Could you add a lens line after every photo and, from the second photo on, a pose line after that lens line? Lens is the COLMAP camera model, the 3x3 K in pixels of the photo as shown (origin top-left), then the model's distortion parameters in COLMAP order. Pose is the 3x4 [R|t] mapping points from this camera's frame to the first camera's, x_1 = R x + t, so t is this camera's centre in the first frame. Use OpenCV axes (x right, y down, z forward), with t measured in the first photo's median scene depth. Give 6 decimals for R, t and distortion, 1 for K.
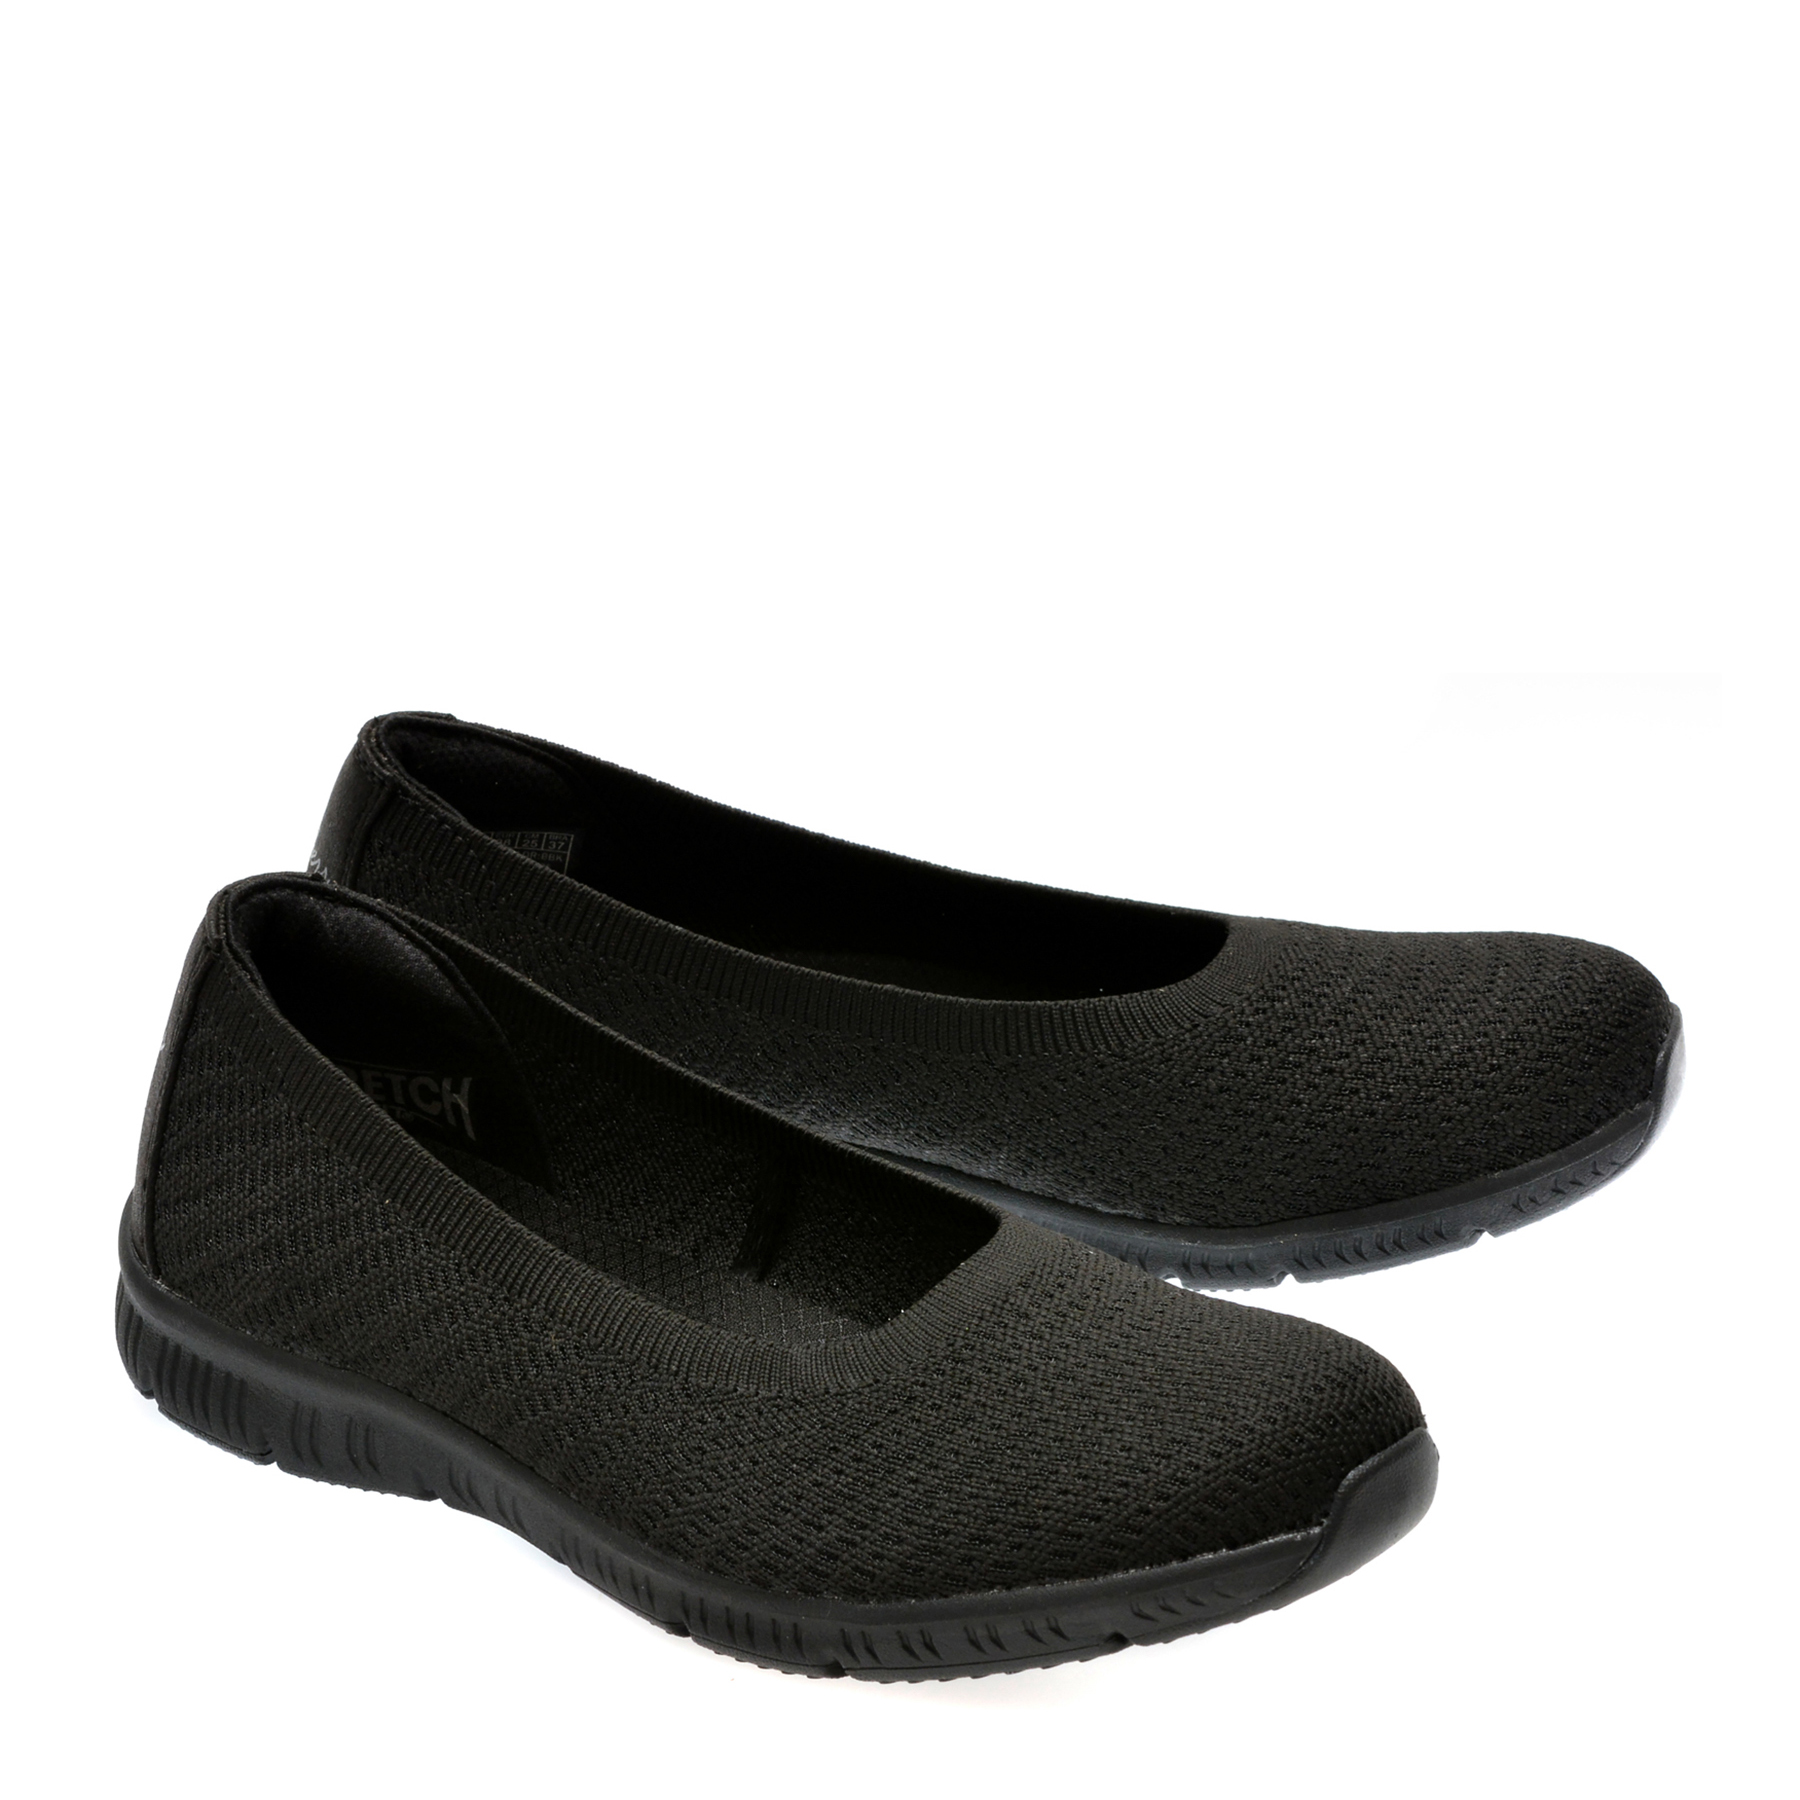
lens RADIAL K [[6209.4, 0, 900.0], [0, 6209.4, 900.0], [0, 0, 1]] dist [-0.049371, -0.723067]
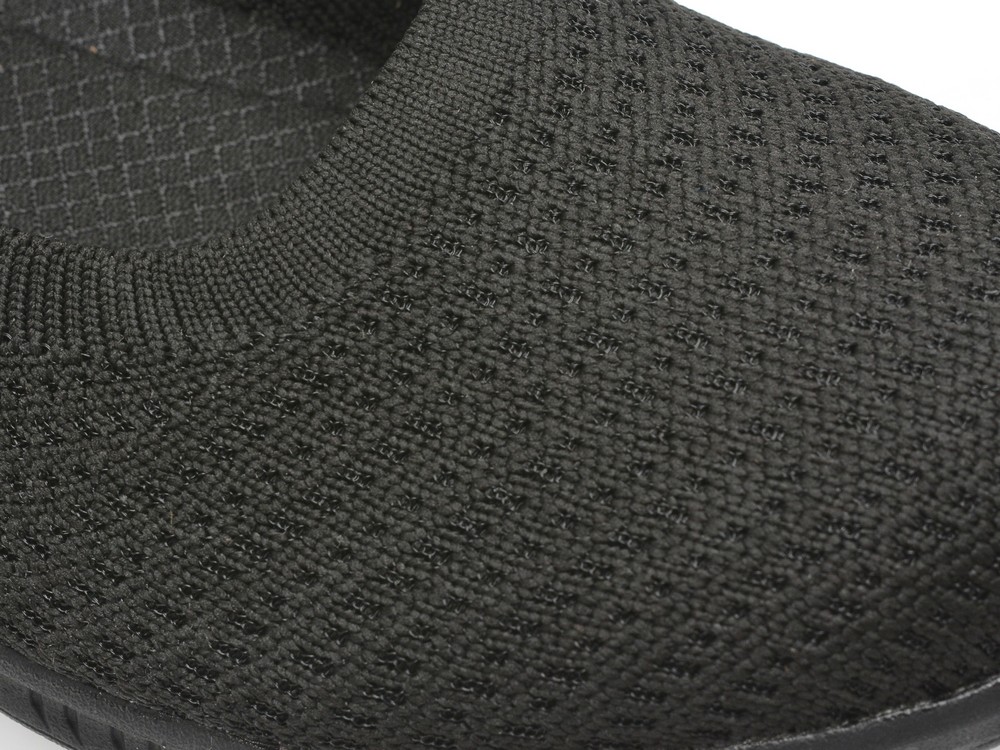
lens RADIAL K [[3706.5, 0, 500.0], [0, 3706.5, 375.0], [0, 0, 1]] dist [-0.096448, 1.119765]
pose [[0.992860, -0.082682, 0.085977, -0.011113], [0.034880, 0.890523, 0.453599, -0.071415], [-0.114068, -0.447362, 0.887049, 0.706148]]
